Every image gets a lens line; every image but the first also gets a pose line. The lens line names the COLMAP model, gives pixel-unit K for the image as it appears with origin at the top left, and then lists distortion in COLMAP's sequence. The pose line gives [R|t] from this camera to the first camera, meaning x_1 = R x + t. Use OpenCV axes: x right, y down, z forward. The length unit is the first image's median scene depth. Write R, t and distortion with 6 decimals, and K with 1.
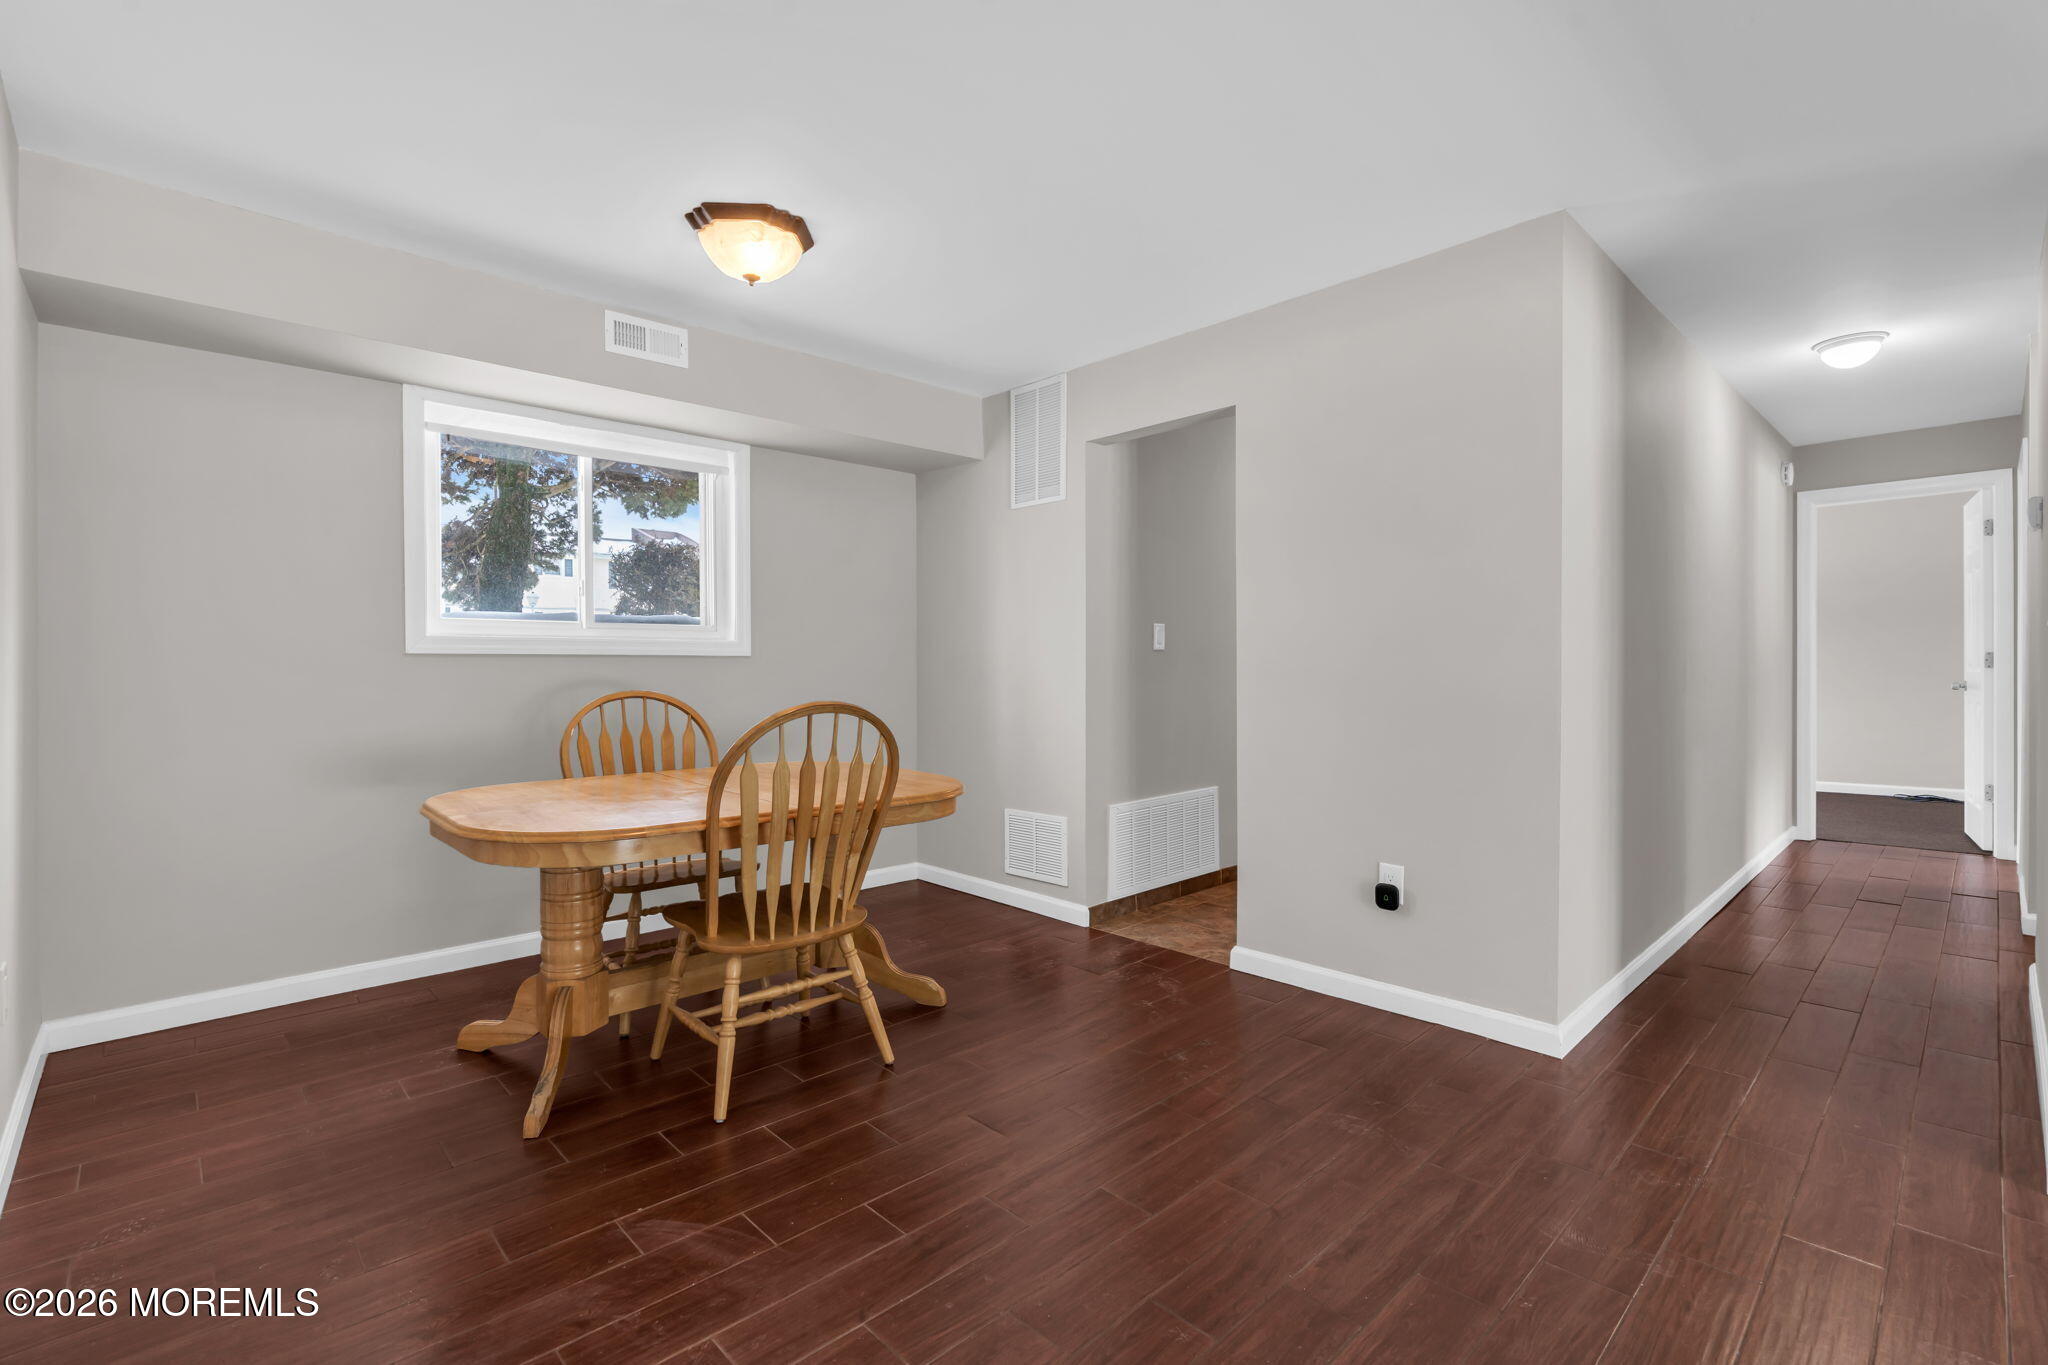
lens RADIAL K [[926.4, 0, 1030.6], [0, 926.4, 671.9], [0, 0, 1]] dist [-0.002484, 0.000279]
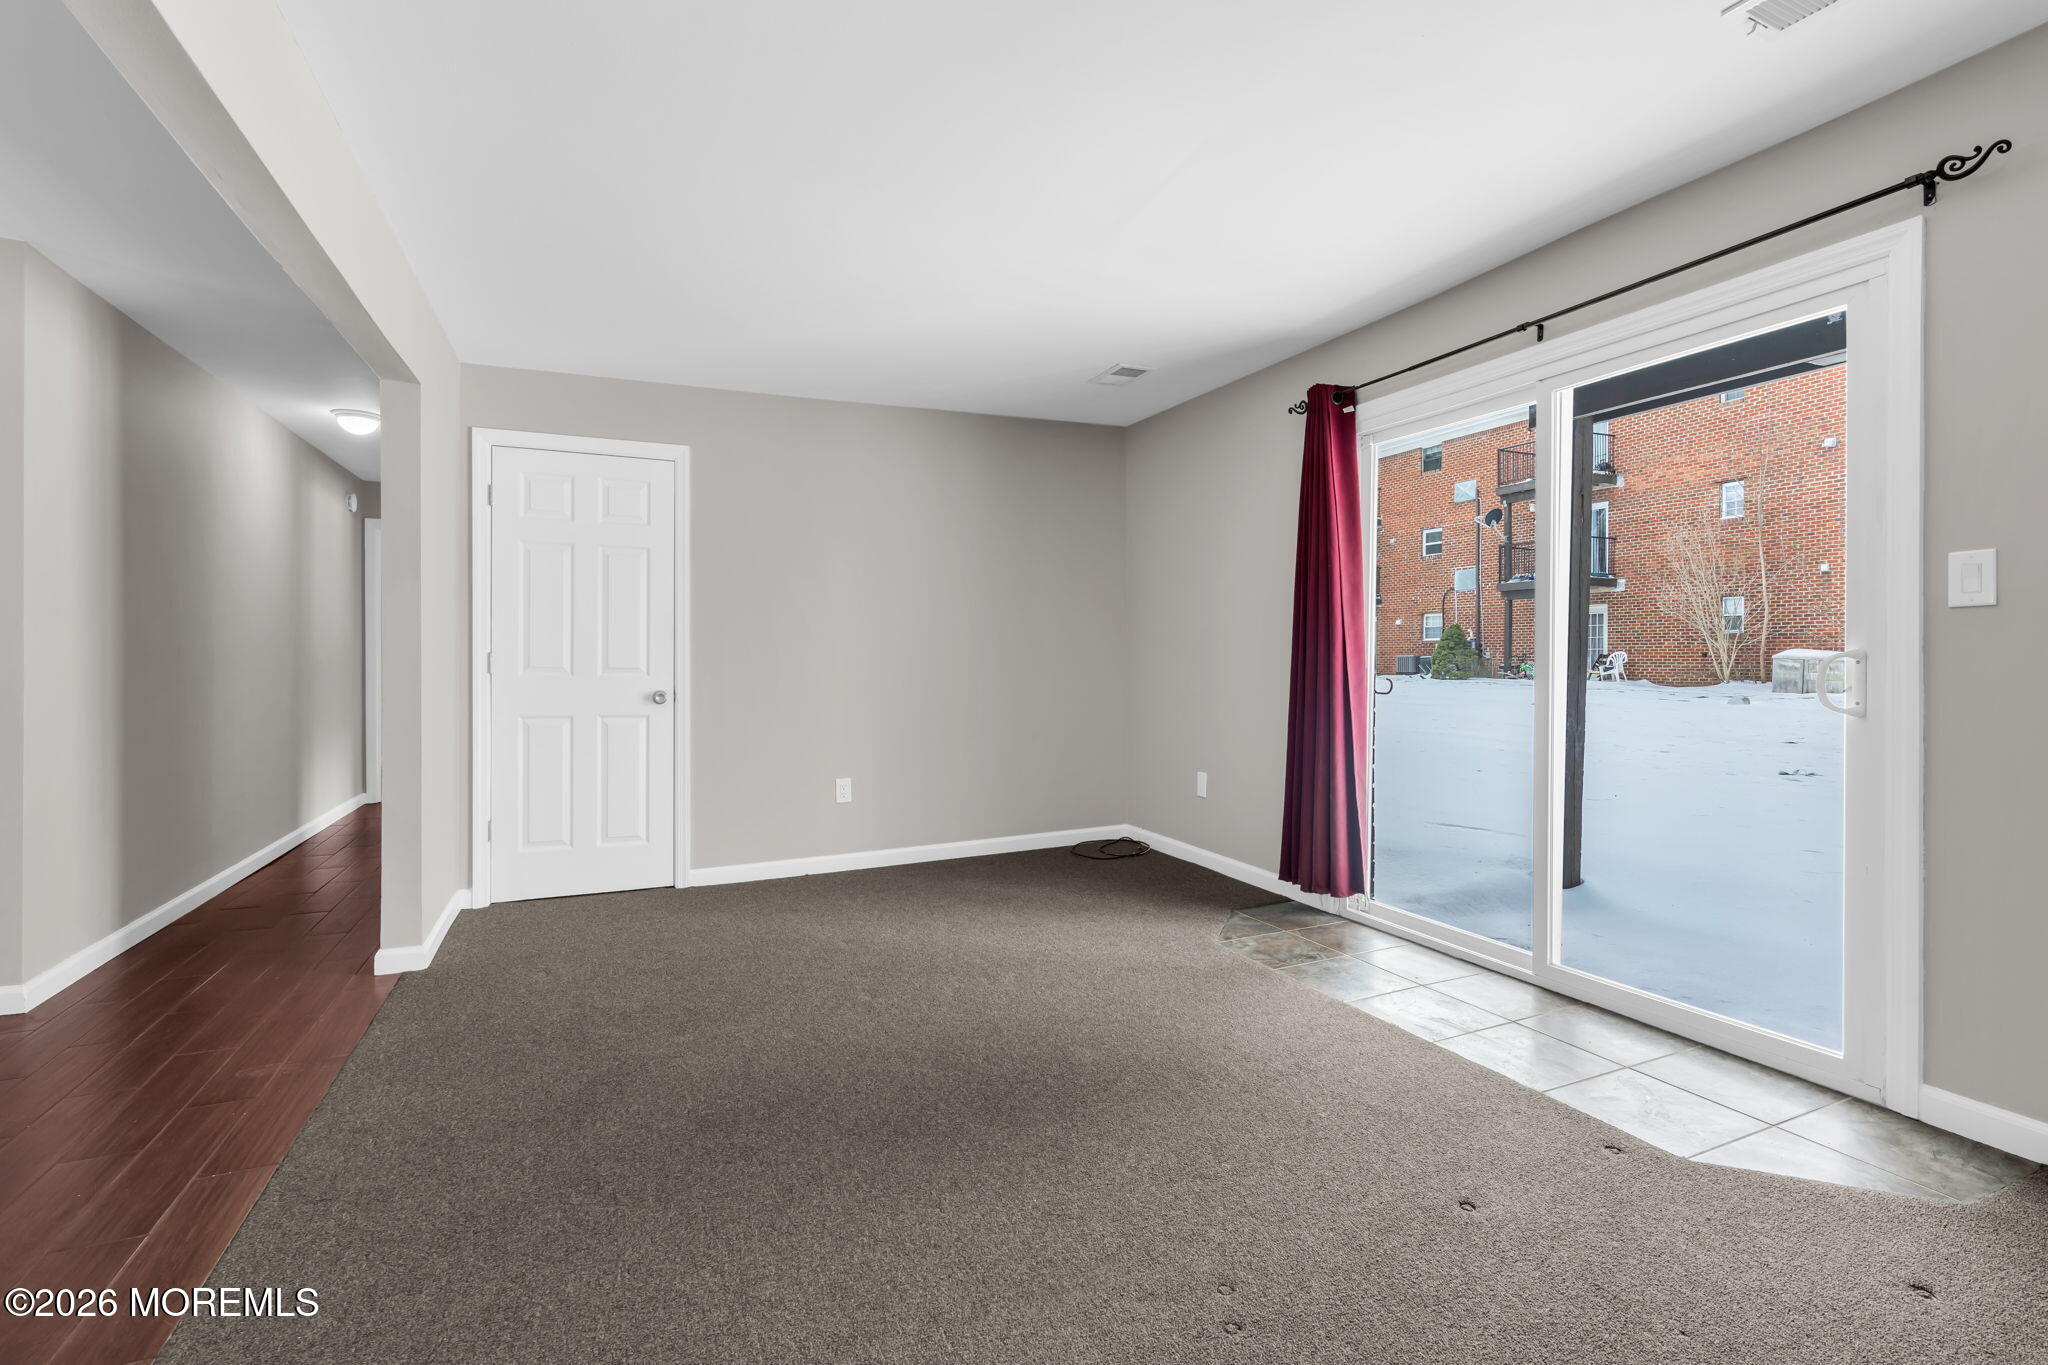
lens RADIAL K [[921.2, 0, 1015.2], [0, 921.2, 670.8], [0, 0, 1]] dist [0.000563, 0.000658]
pose [[0.335274, -0.001418, 0.942120, -0.049718], [-0.000501, 0.999998, 0.001684, 0.006855], [-0.942120, -0.001037, 0.335273, -0.365411]]
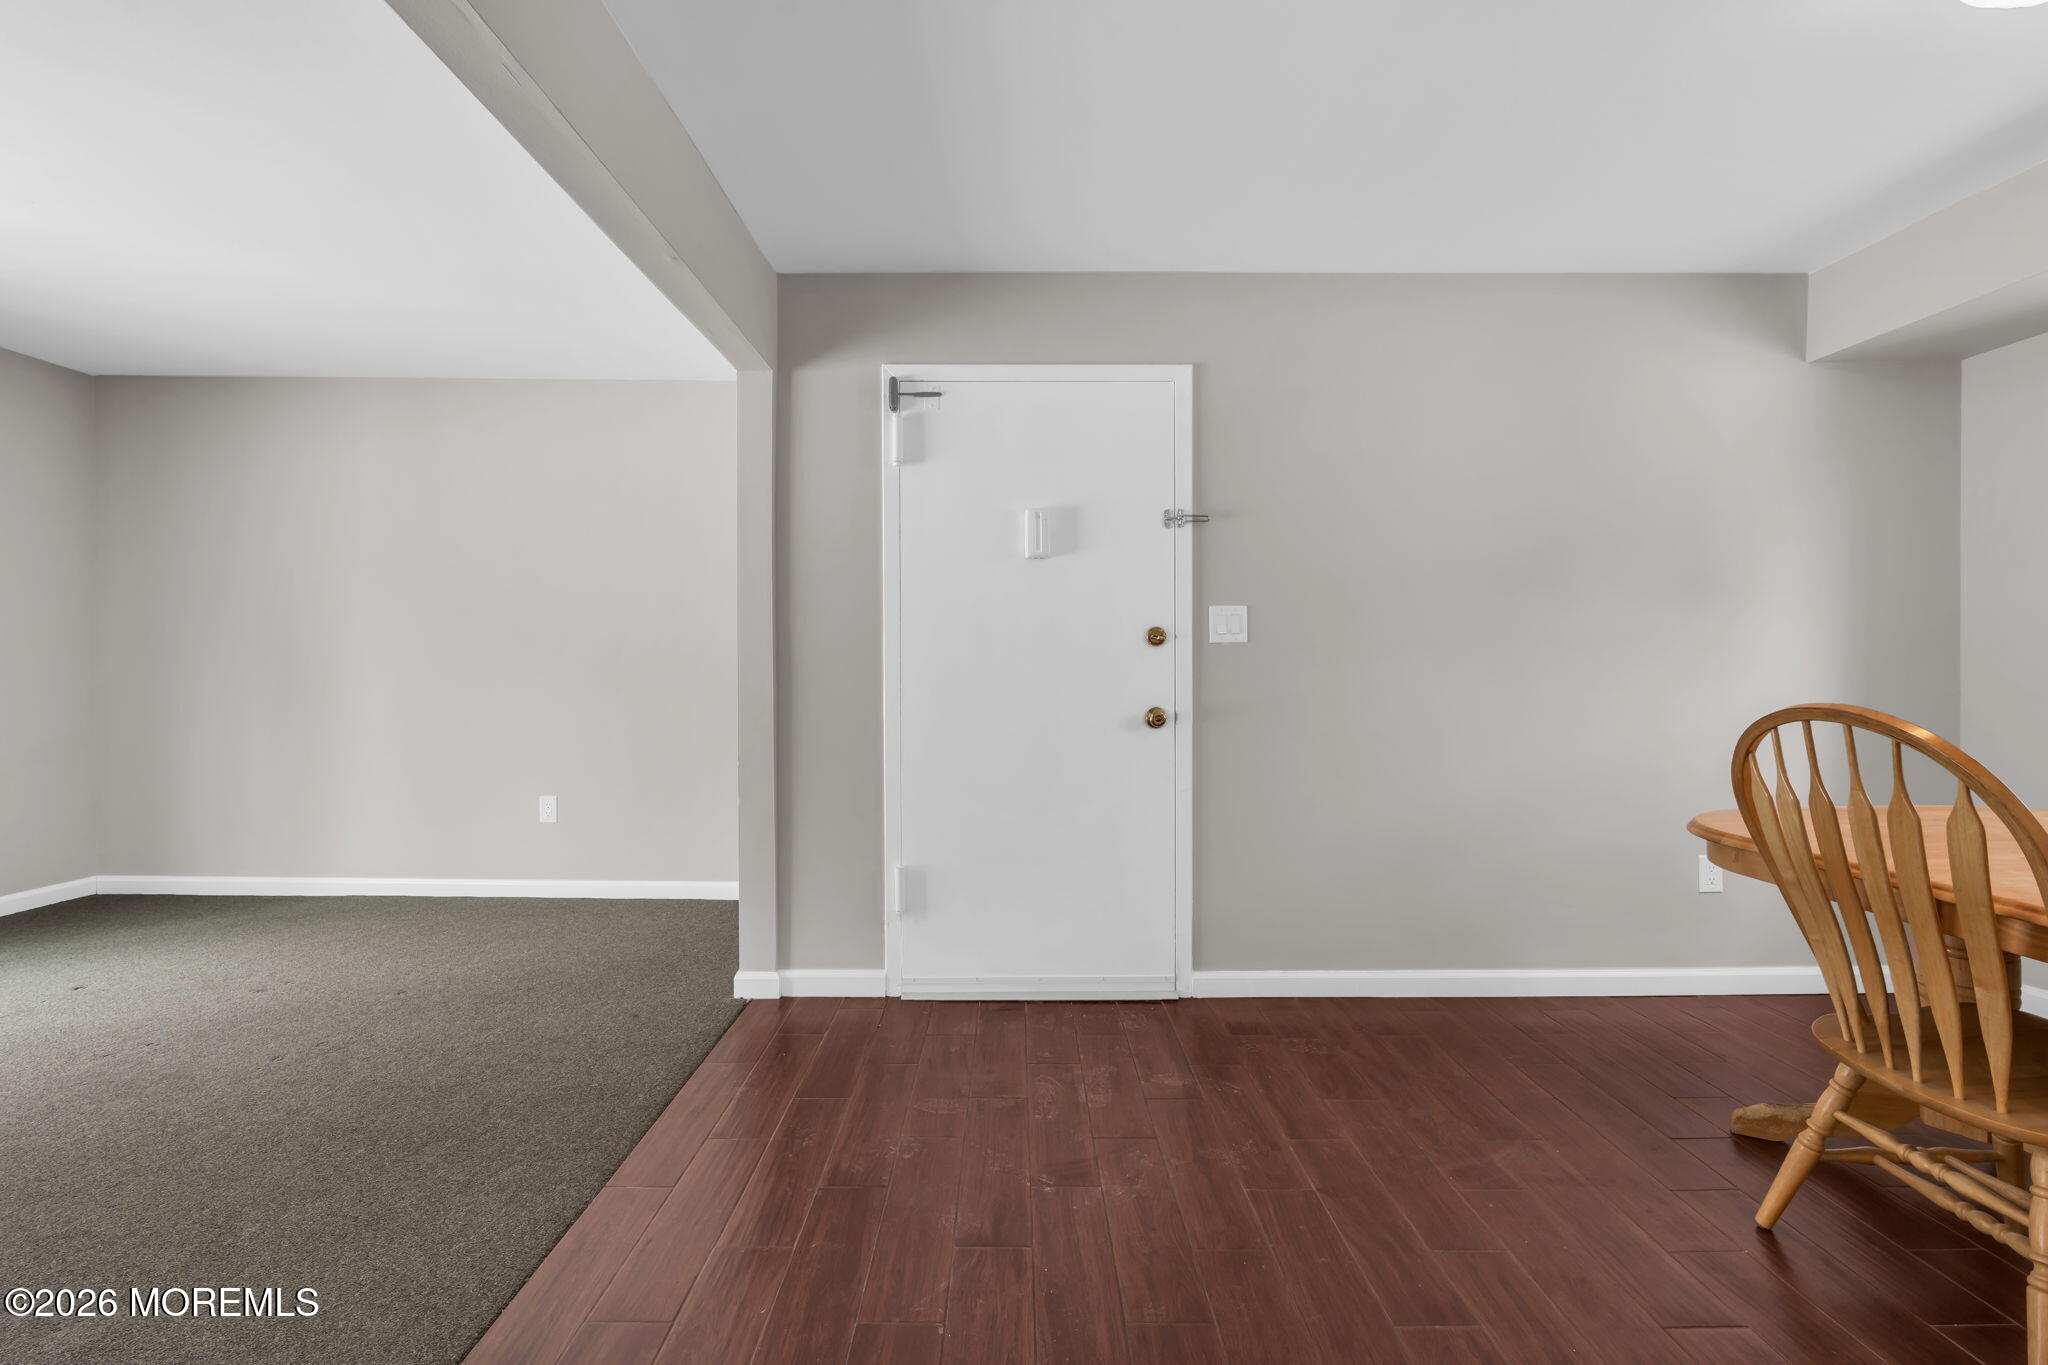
lens RADIAL K [[926.4, 0, 1030.6], [0, 926.4, 671.9], [0, 0, 1]] dist [-0.002484, 0.000279]
pose [[-0.682892, 0.006480, -0.730490, 0.450037], [-0.000135, 0.999960, 0.008996, 0.002240], [0.730519, 0.006242, -0.682864, 0.724331]]
